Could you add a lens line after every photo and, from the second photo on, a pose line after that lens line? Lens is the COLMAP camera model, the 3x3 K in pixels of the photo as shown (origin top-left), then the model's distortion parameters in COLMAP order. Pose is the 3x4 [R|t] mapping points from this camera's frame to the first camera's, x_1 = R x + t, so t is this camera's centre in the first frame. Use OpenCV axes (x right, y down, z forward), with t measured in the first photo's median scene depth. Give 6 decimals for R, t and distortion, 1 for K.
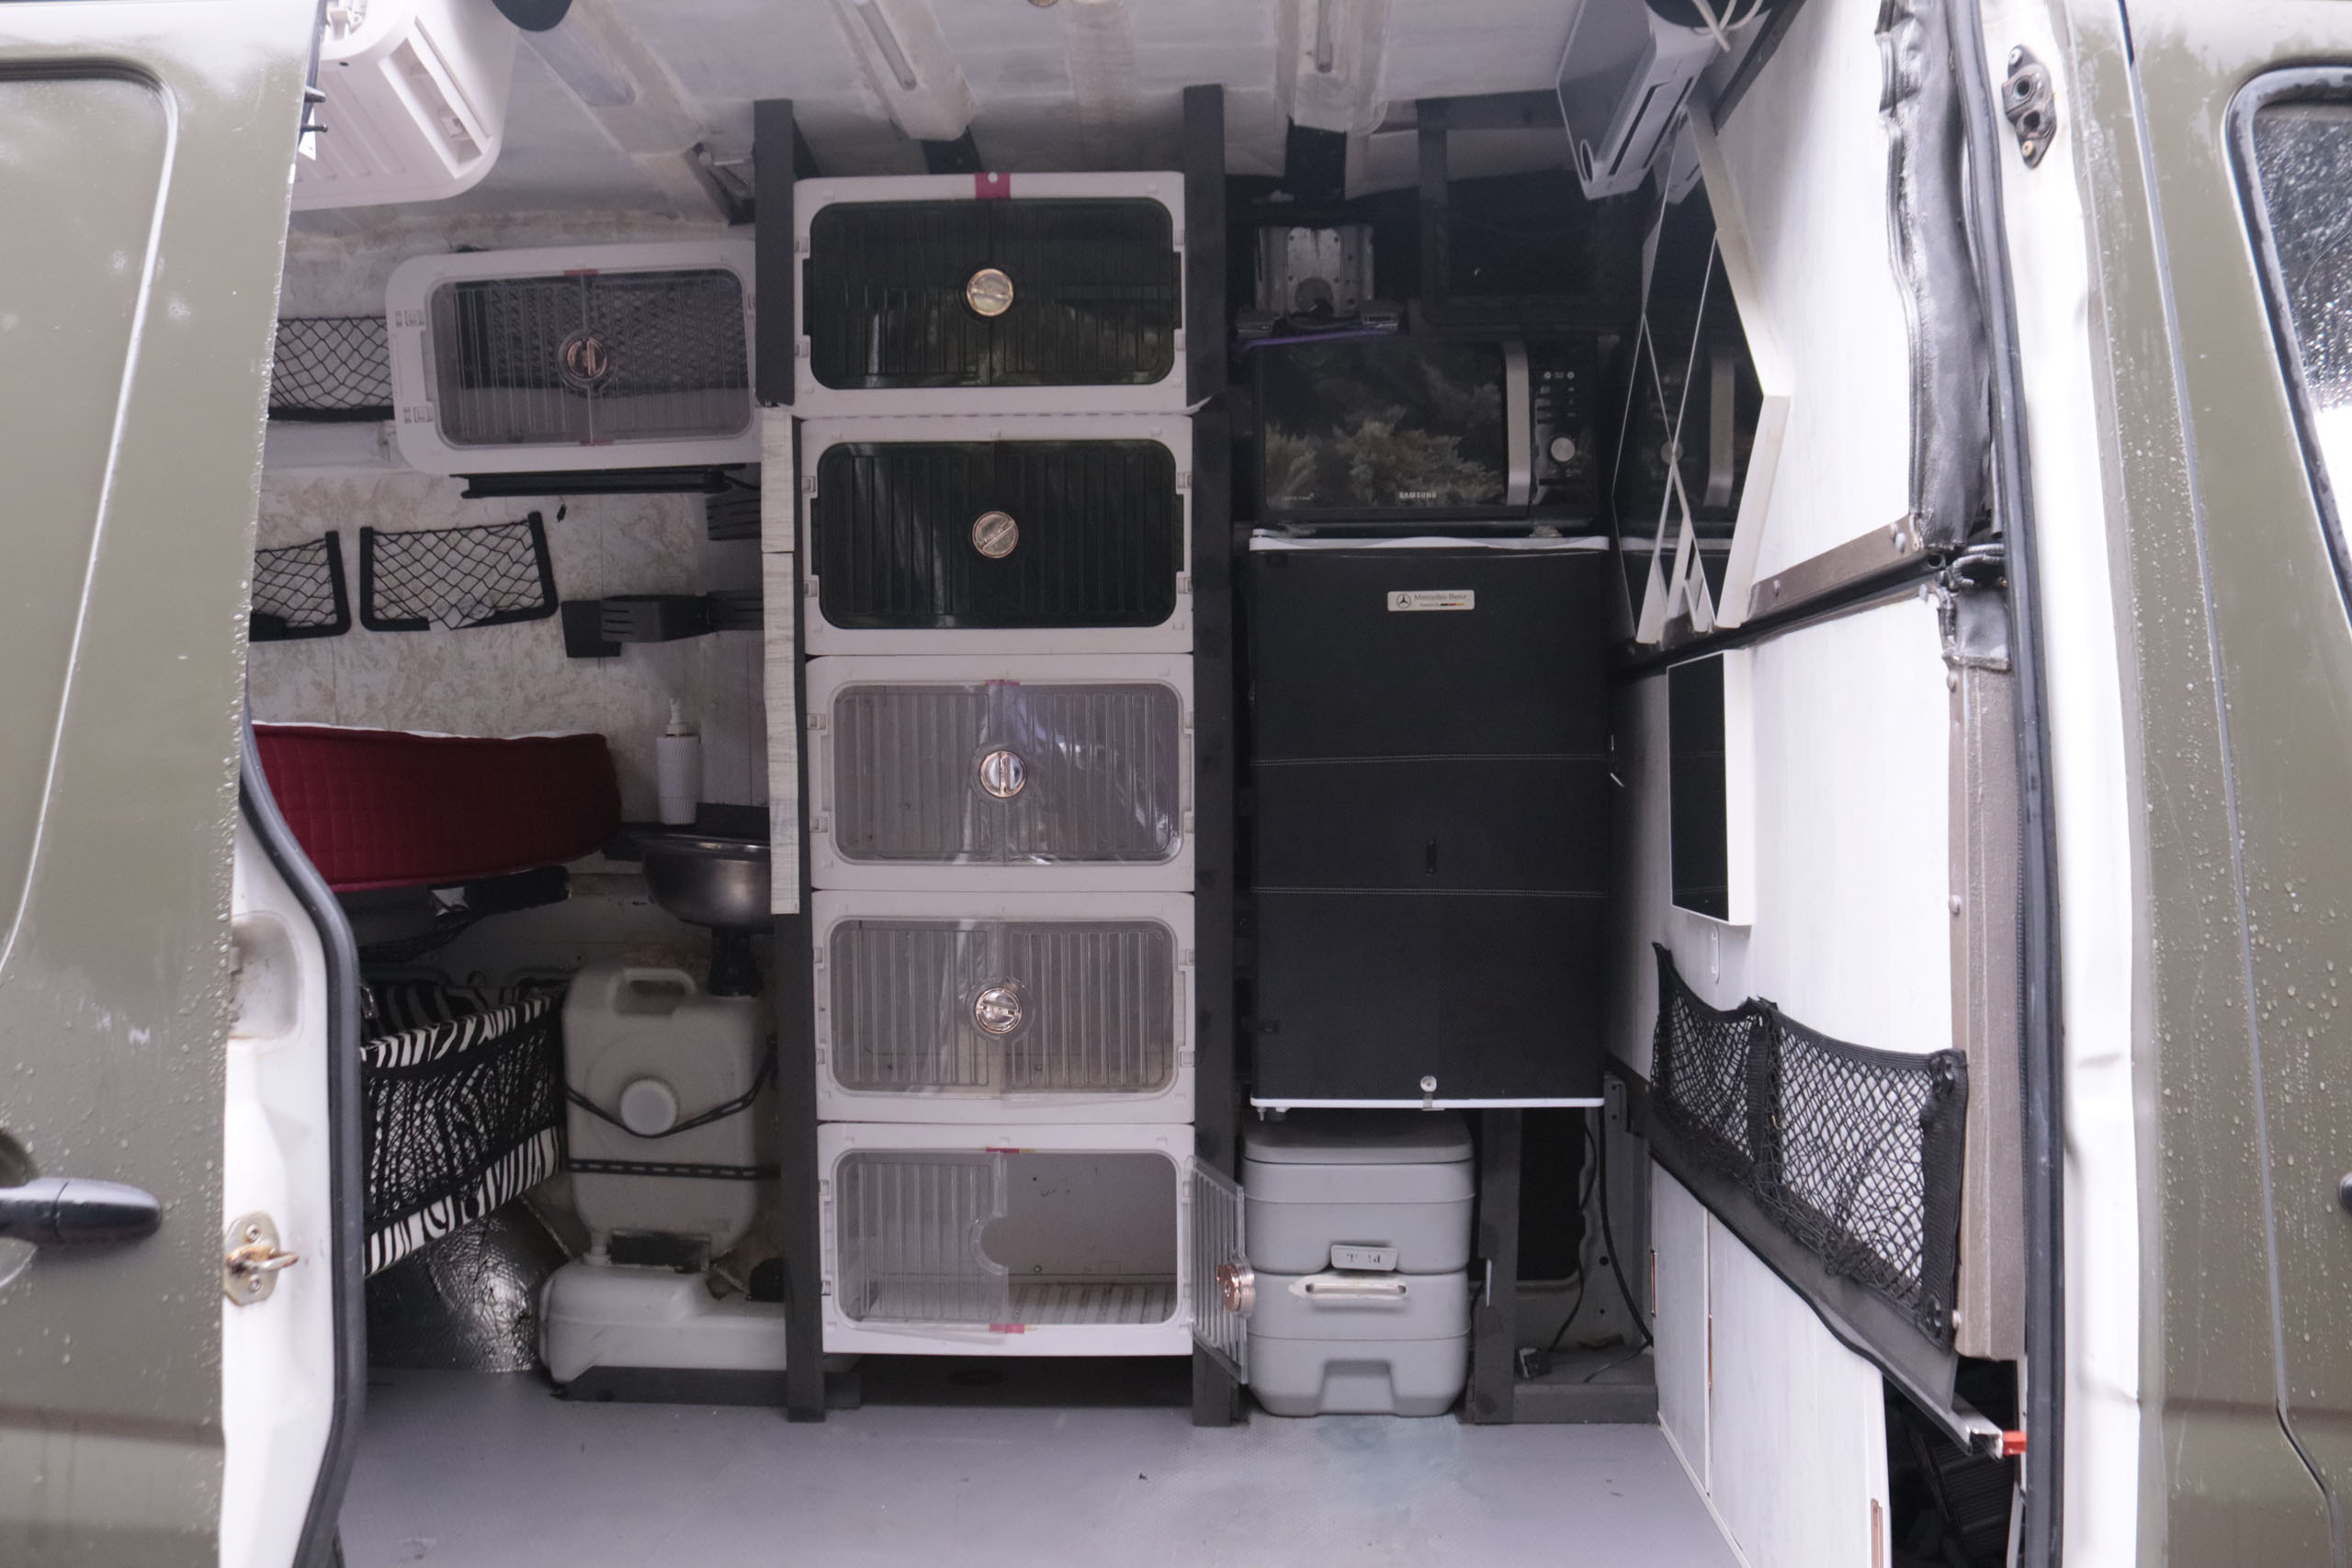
lens RADIAL K [[2031.4, 0, 1164.6], [0, 2031.4, 769.8], [0, 0, 1]] dist [-0.155784, 0.120463]
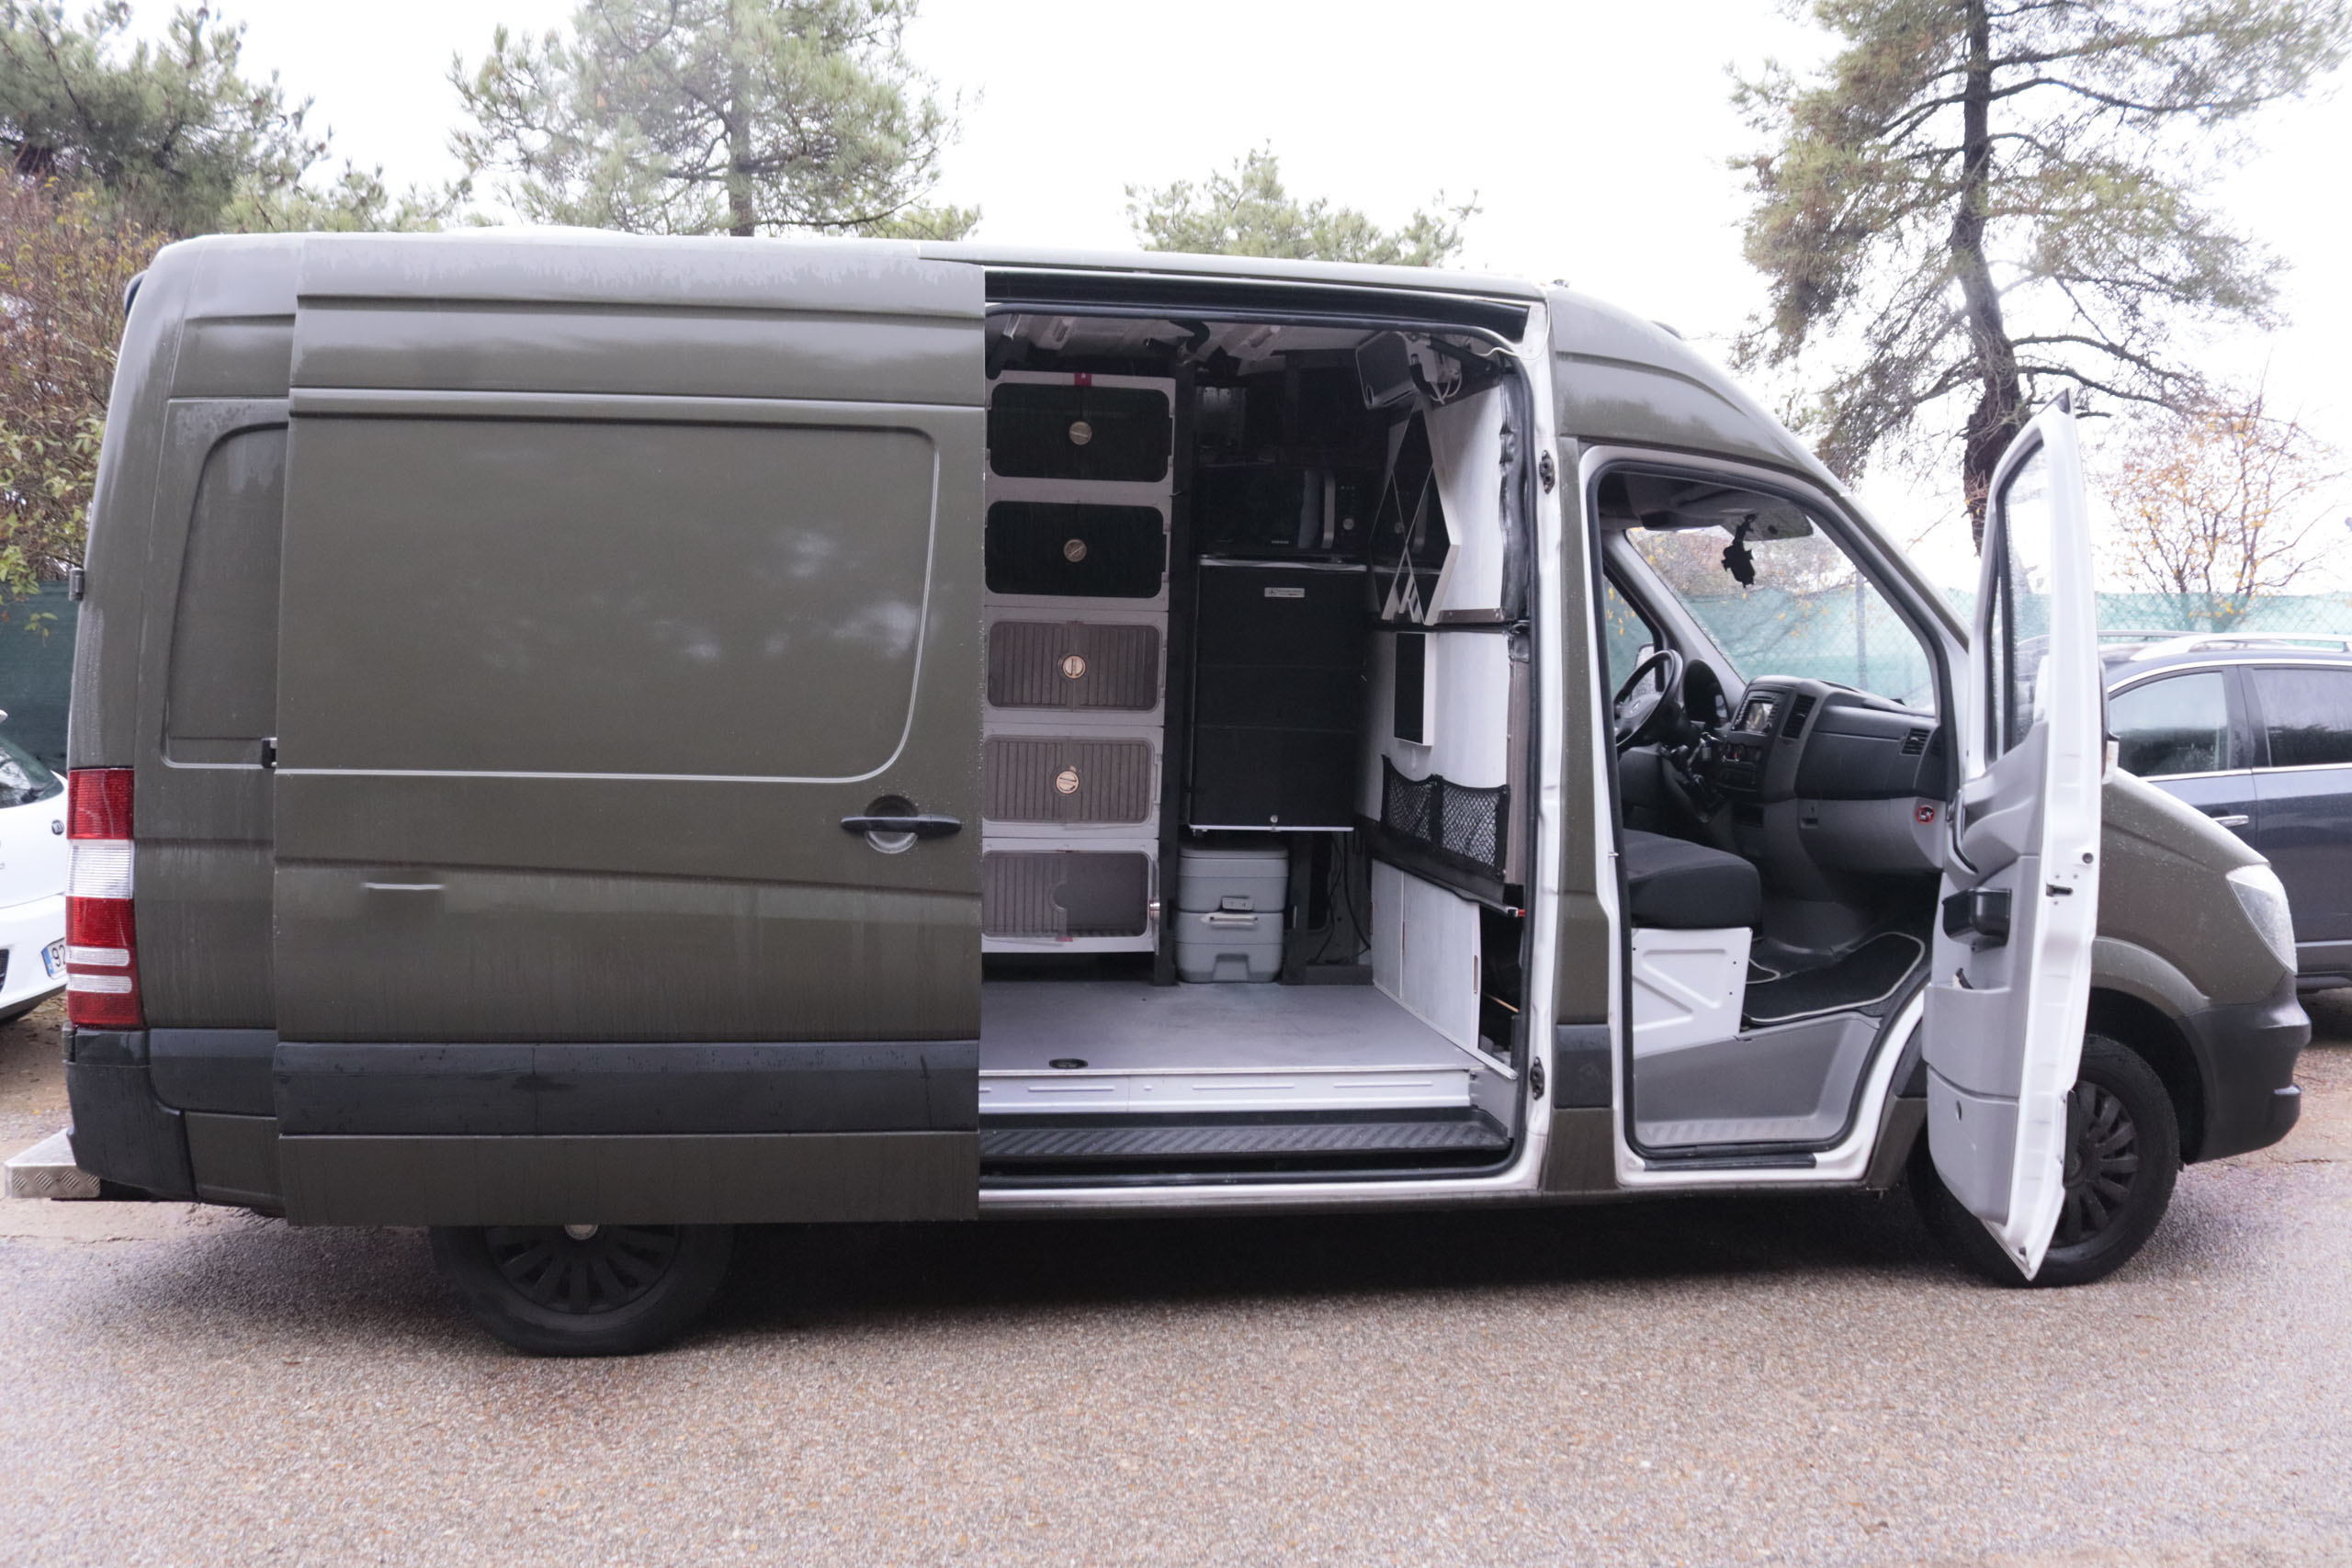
lens RADIAL K [[2031.4, 0, 1179.7], [0, 2031.4, 791.3], [0, 0, 1]] dist [-0.155784, 0.120463]
pose [[0.980050, 0.015937, 0.198112, -0.398120], [-0.033890, 0.995582, 0.087567, -0.058648], [-0.195841, -0.092534, 0.976260, -1.086546]]
